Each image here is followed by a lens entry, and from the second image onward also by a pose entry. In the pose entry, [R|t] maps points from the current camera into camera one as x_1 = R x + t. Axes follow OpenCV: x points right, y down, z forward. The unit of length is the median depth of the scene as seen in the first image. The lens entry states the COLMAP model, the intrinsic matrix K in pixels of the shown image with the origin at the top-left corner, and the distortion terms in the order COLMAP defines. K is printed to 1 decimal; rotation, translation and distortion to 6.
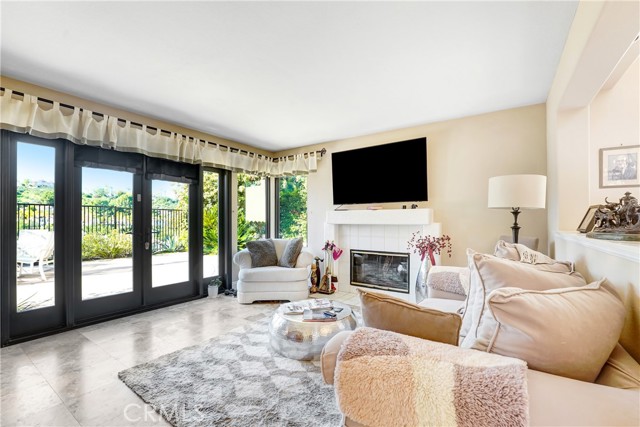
lens RADIAL K [[280.9, 0, 320.0], [0, 280.9, 213.5], [0, 0, 1]] dist [0.000477, -0.000048]
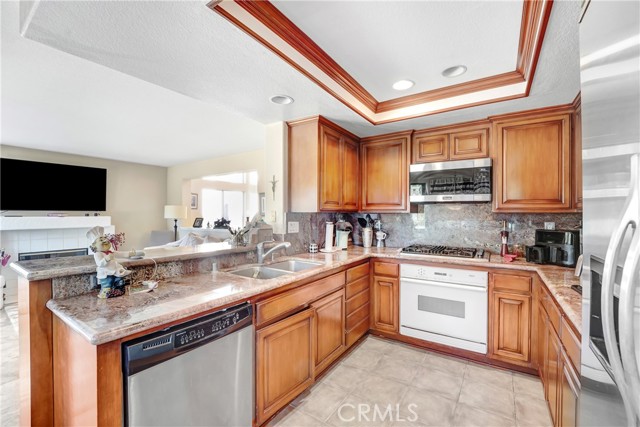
lens RADIAL K [[264.7, 0, 320.0], [0, 264.7, 213.5], [0, 0, 1]] dist [-0.030056, 0.000056]
pose [[0.009332, -0.005065, 0.999944, -0.983357], [-0.025852, 0.999652, 0.005305, -0.067202], [-0.999622, -0.025900, 0.009198, -0.161372]]
